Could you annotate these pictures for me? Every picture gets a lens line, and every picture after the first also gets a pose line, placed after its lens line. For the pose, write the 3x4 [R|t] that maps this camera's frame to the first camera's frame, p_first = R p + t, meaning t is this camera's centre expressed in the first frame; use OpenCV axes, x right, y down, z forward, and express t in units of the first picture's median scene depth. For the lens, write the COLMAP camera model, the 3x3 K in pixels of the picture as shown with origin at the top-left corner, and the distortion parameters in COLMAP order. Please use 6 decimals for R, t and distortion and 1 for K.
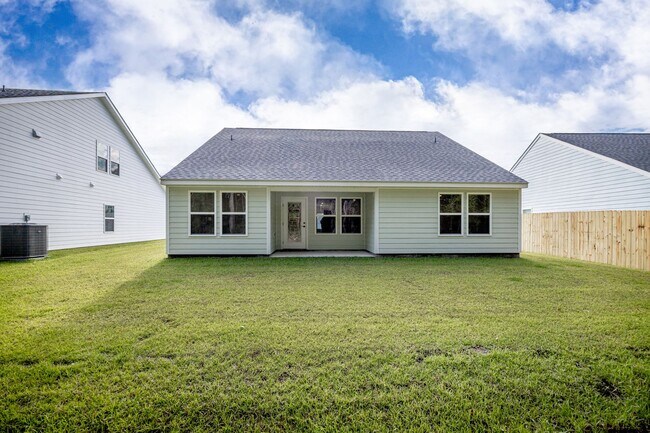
lens RADIAL K [[278.8, 0, 324.8], [0, 278.8, 227.1], [0, 0, 1]] dist [-0.014104, -0.000101]
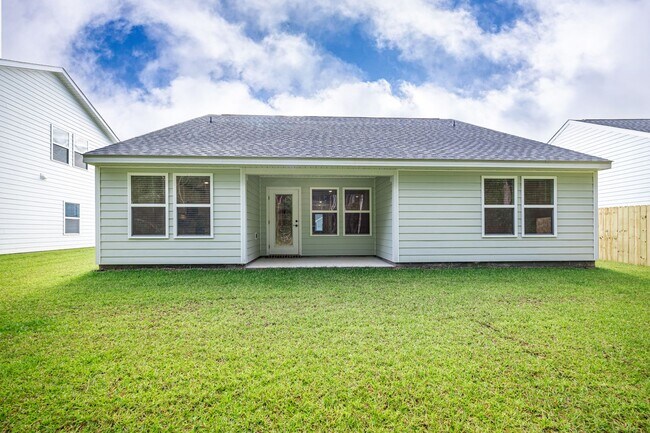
lens RADIAL K [[270.6, 0, 322.8], [0, 270.6, 228.6], [0, 0, 1]] dist [0.000683, 0.000089]
pose [[0.999995, -0.002235, -0.002081, 0.000696], [0.002229, 0.999994, -0.002592, 0.010664], [0.002087, 0.002588, 0.999994, 0.305019]]
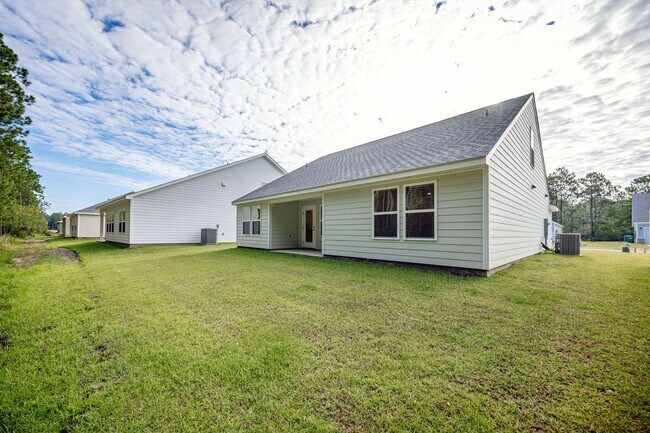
lens RADIAL K [[257.1, 0, 325.3], [0, 257.1, 223.1], [0, 0, 1]] dist [-0.013672, -0.000305]
pose [[0.659680, -0.023594, -0.751176, 0.914654], [-0.004053, 0.999381, -0.034949, 0.010841], [0.751536, 0.026099, 0.659176, 0.354669]]
